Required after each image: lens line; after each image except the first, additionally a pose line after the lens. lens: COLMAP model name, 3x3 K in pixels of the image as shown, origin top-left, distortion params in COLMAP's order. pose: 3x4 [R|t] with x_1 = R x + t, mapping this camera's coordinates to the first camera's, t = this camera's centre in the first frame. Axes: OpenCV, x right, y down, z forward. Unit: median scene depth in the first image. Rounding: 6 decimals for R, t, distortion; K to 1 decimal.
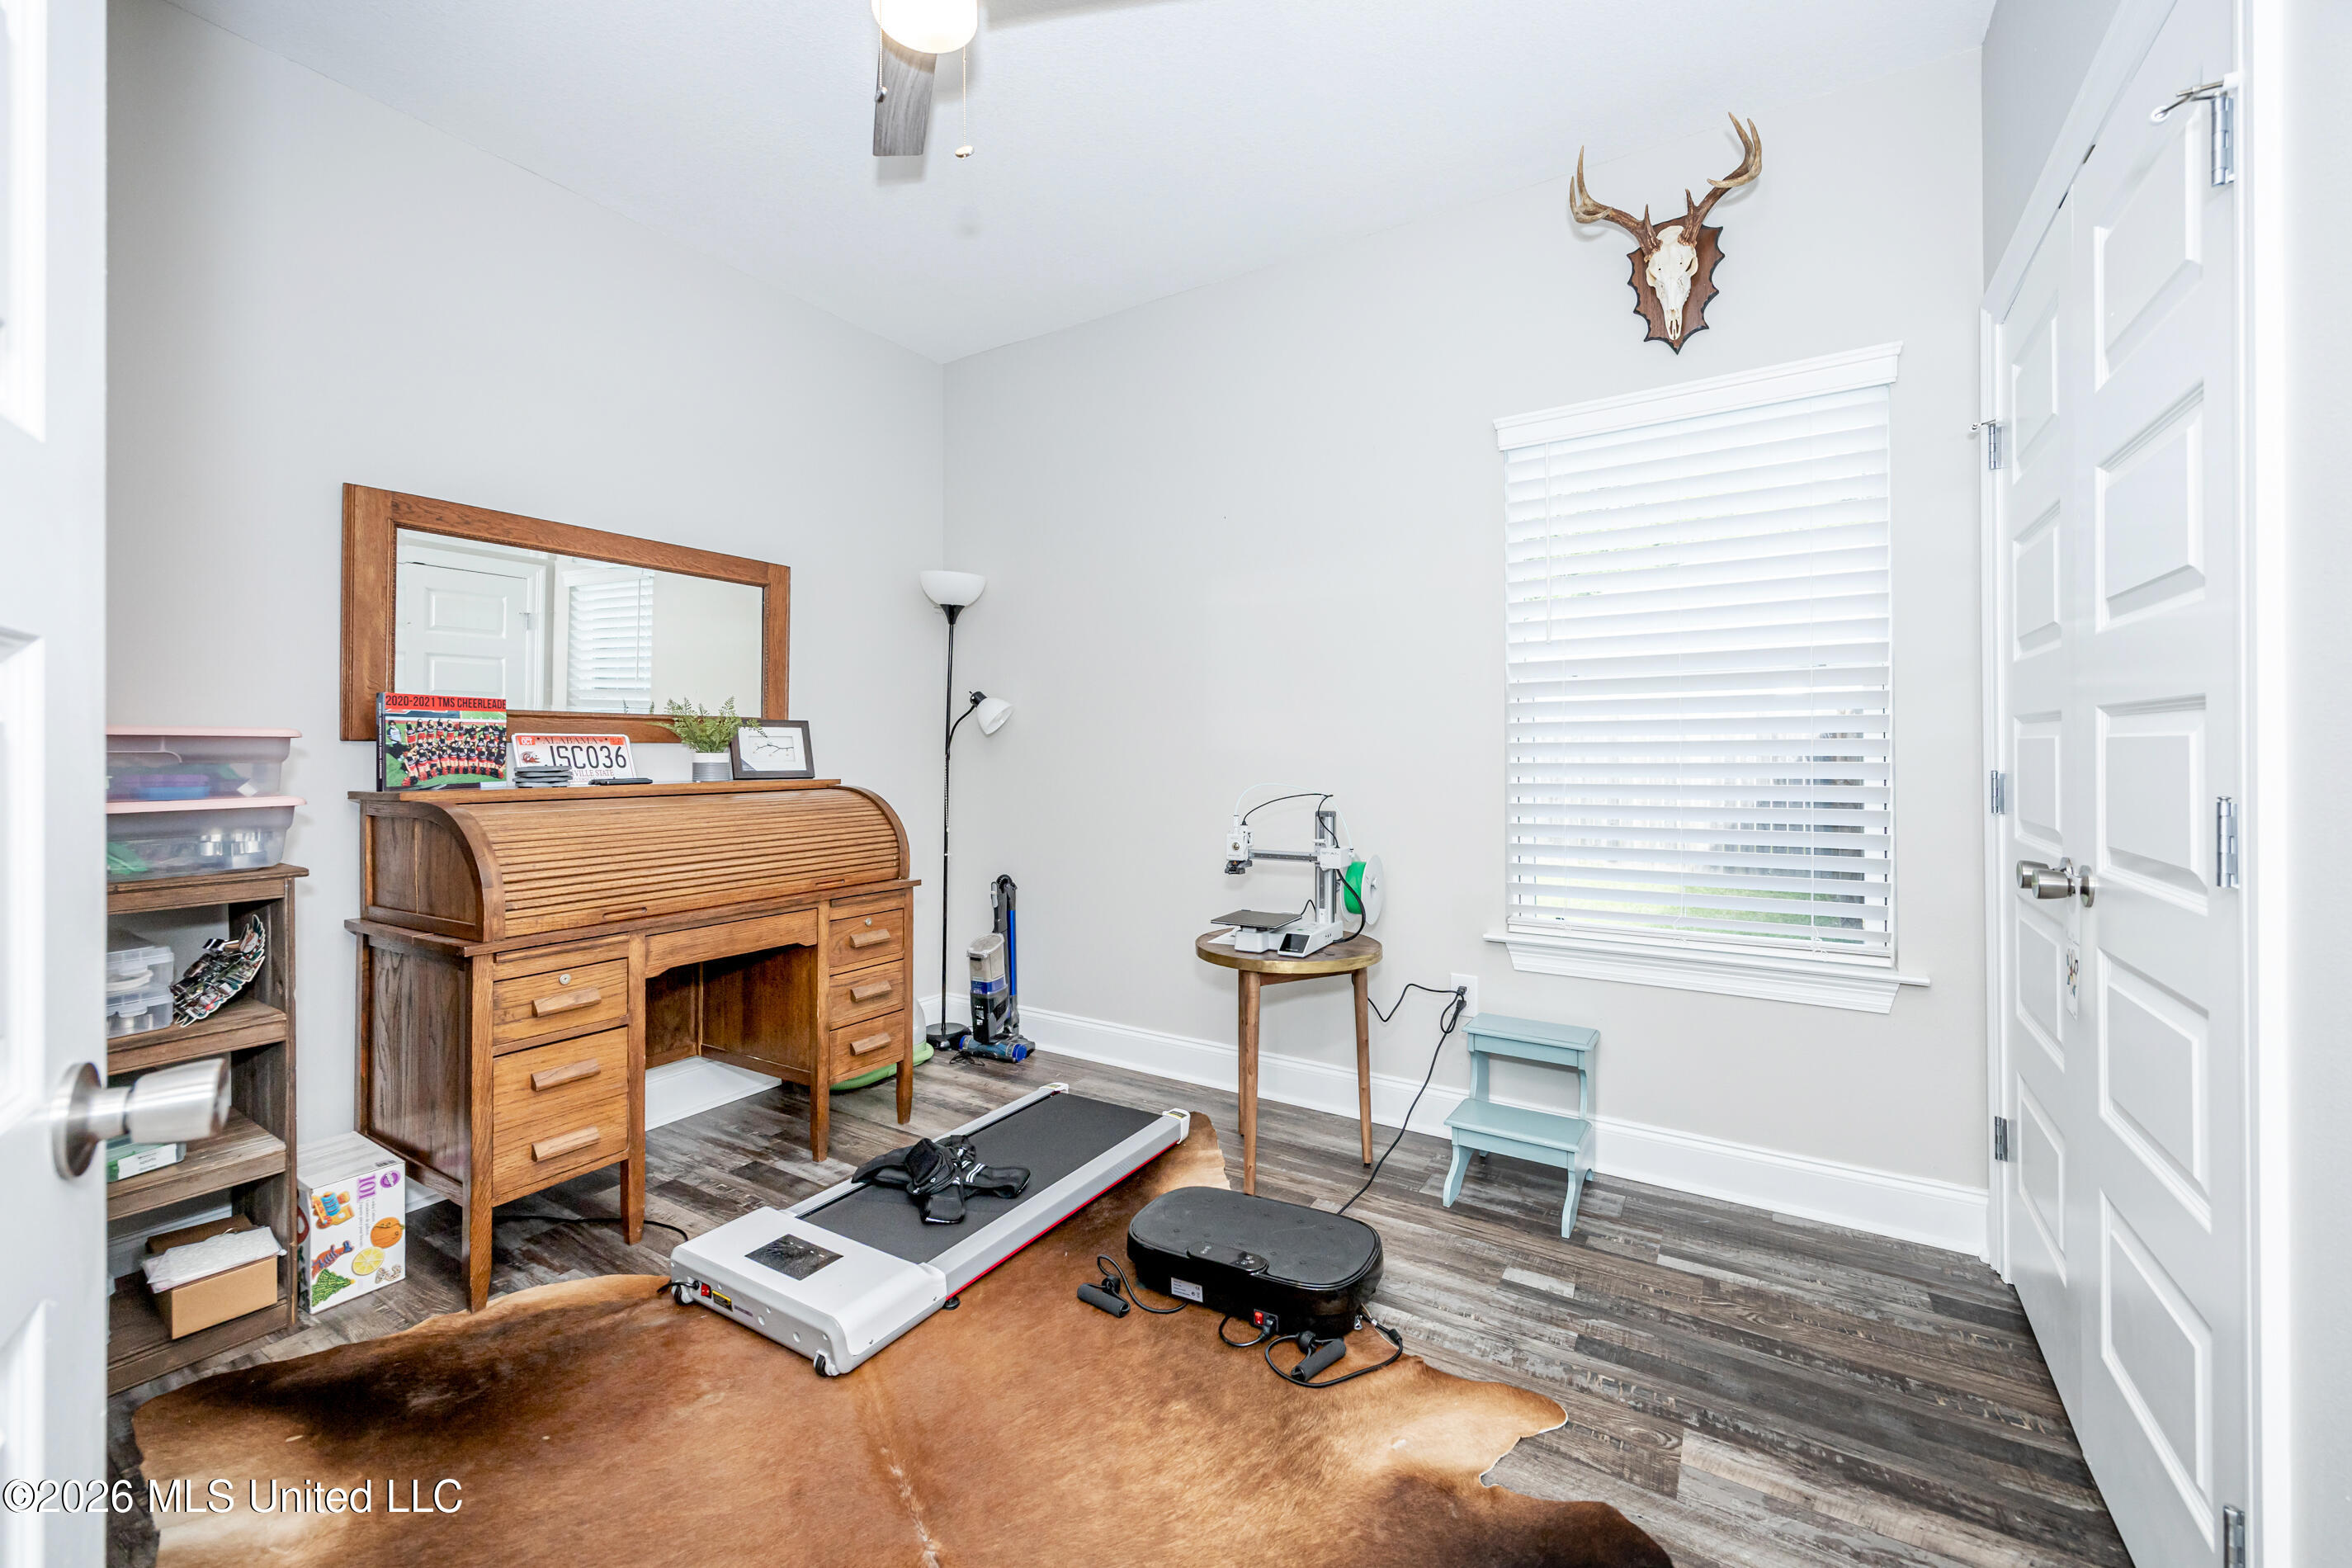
lens RADIAL K [[932.0, 0, 1172.4], [0, 932.0, 748.2], [0, 0, 1]] dist [-0.000254, -0.000012]
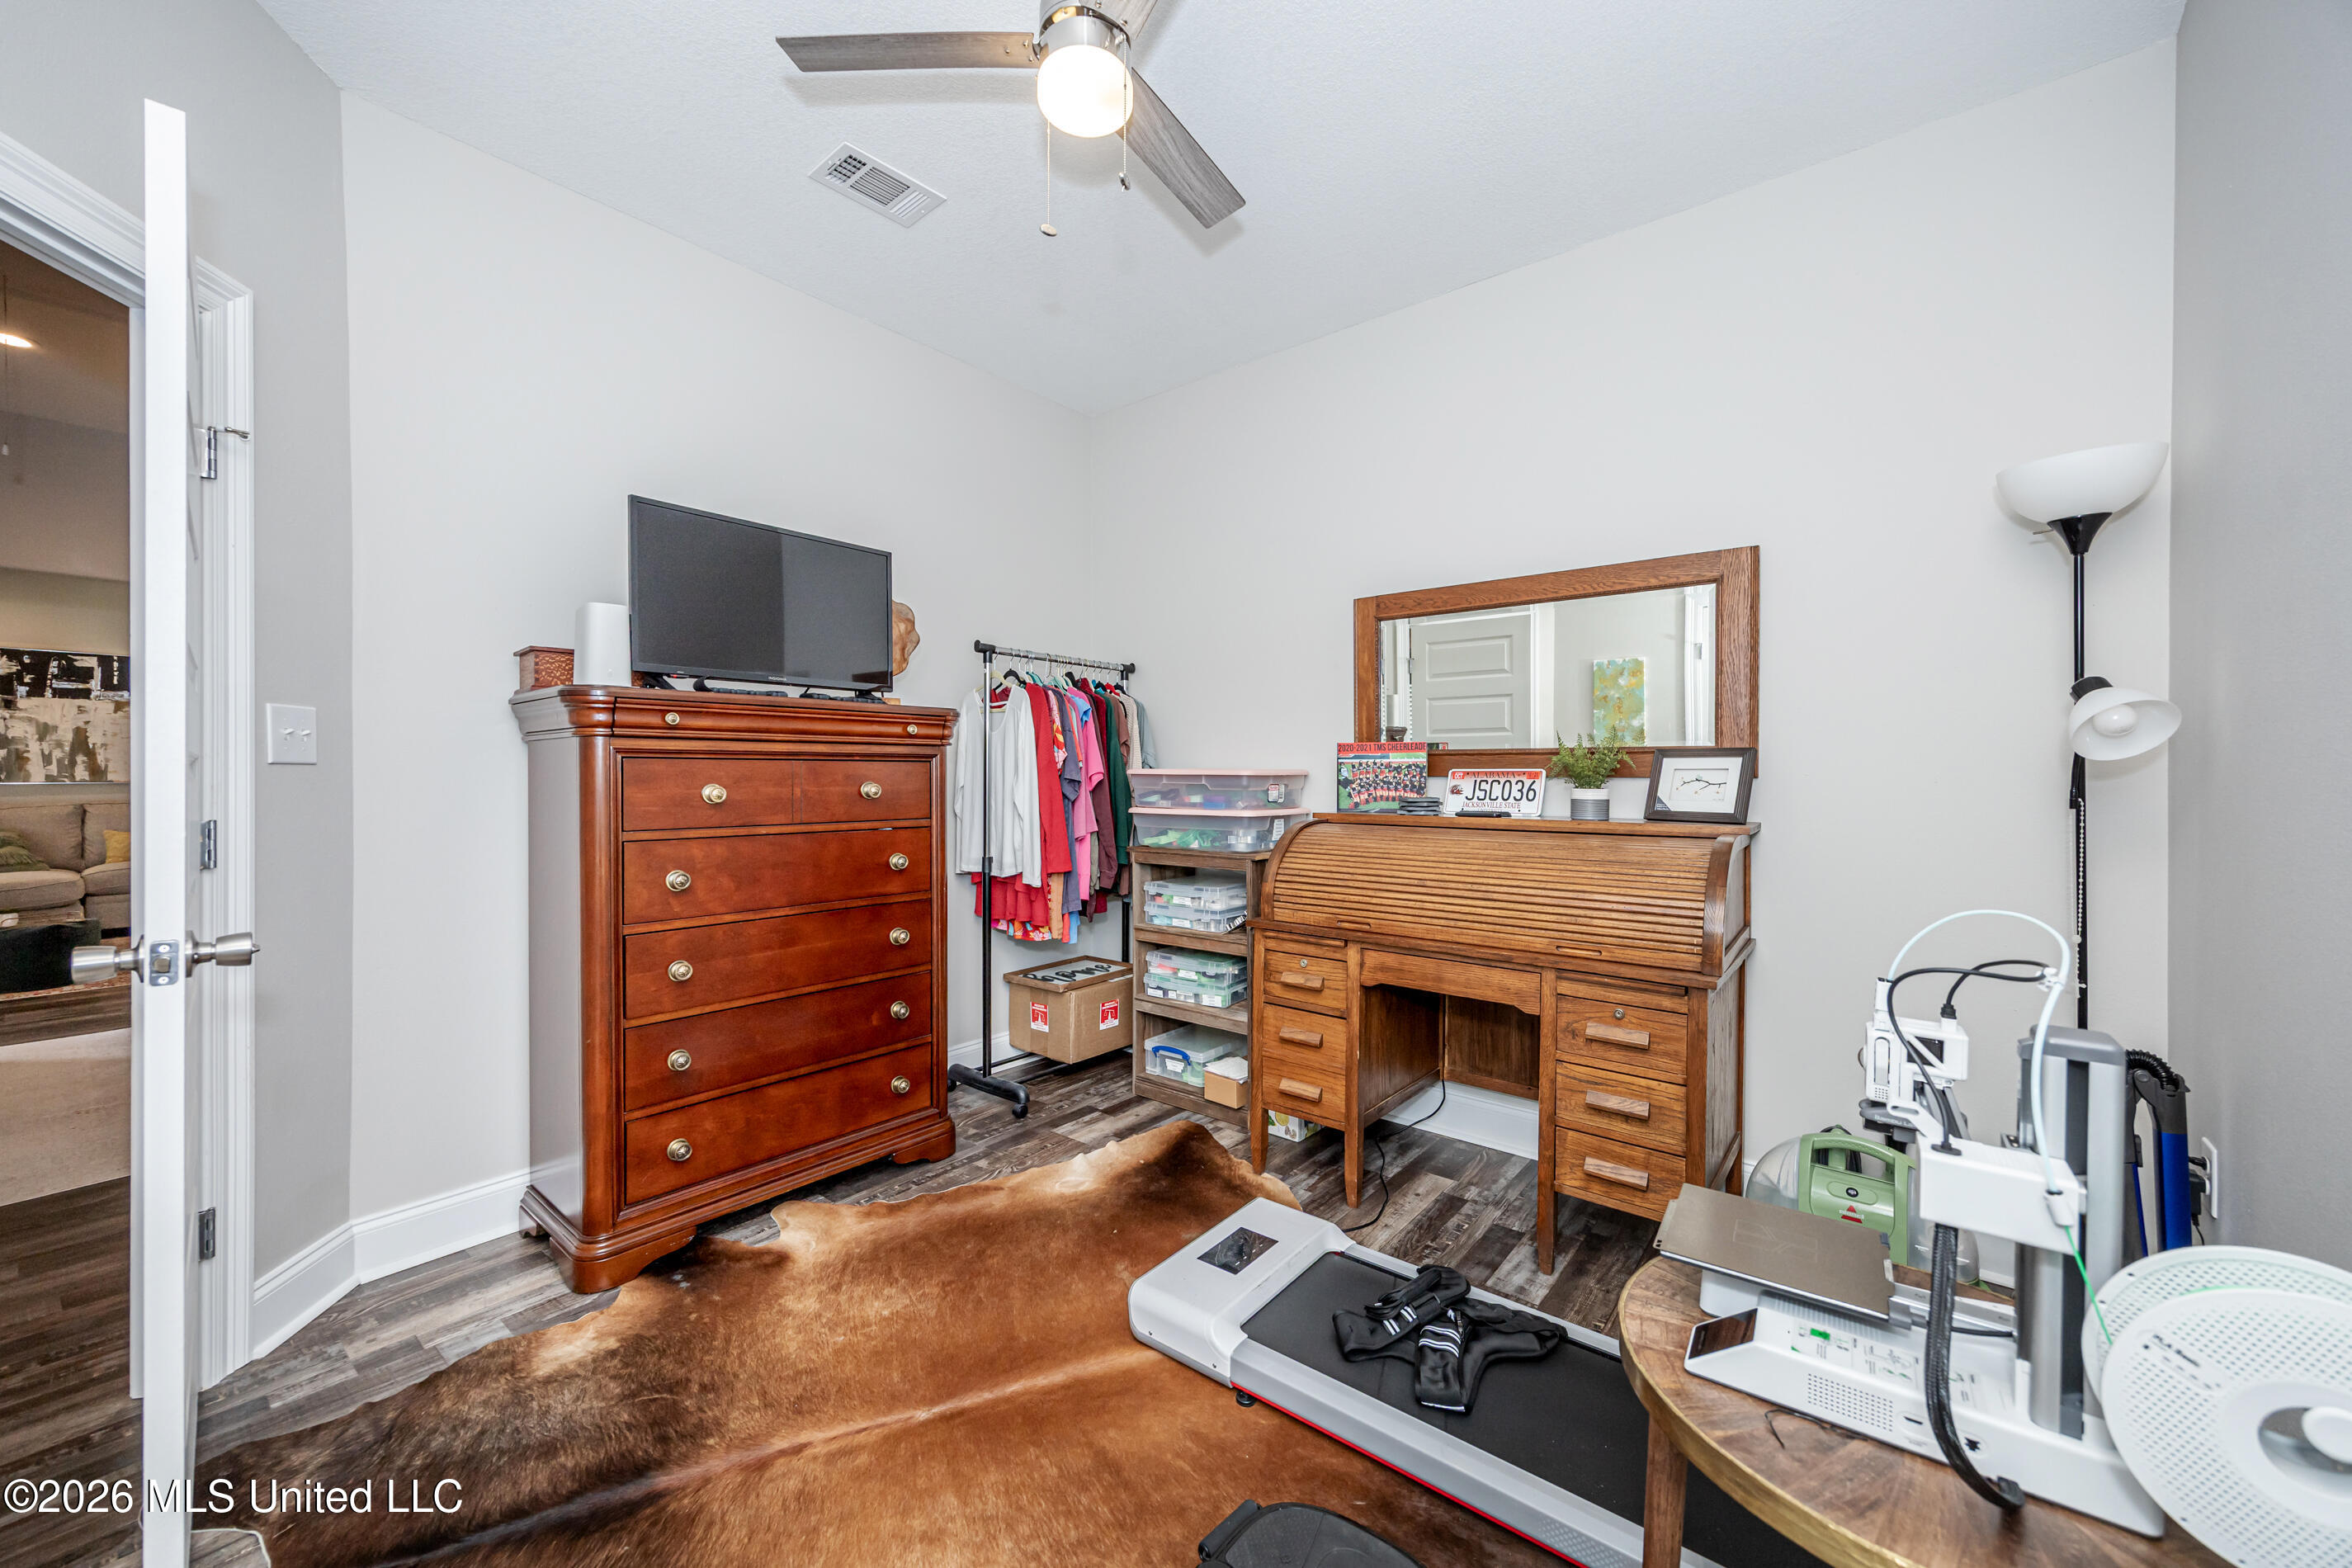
lens RADIAL K [[897.6, 0, 1176.0], [0, 897.6, 784.0], [0, 0, 1]] dist [-0.000432, -0.000028]
pose [[-0.122262, 0.013038, -0.992412, 0.536444], [0.000650, 0.999915, 0.013056, -0.013894], [0.992498, 0.000951, -0.122260, 0.879625]]
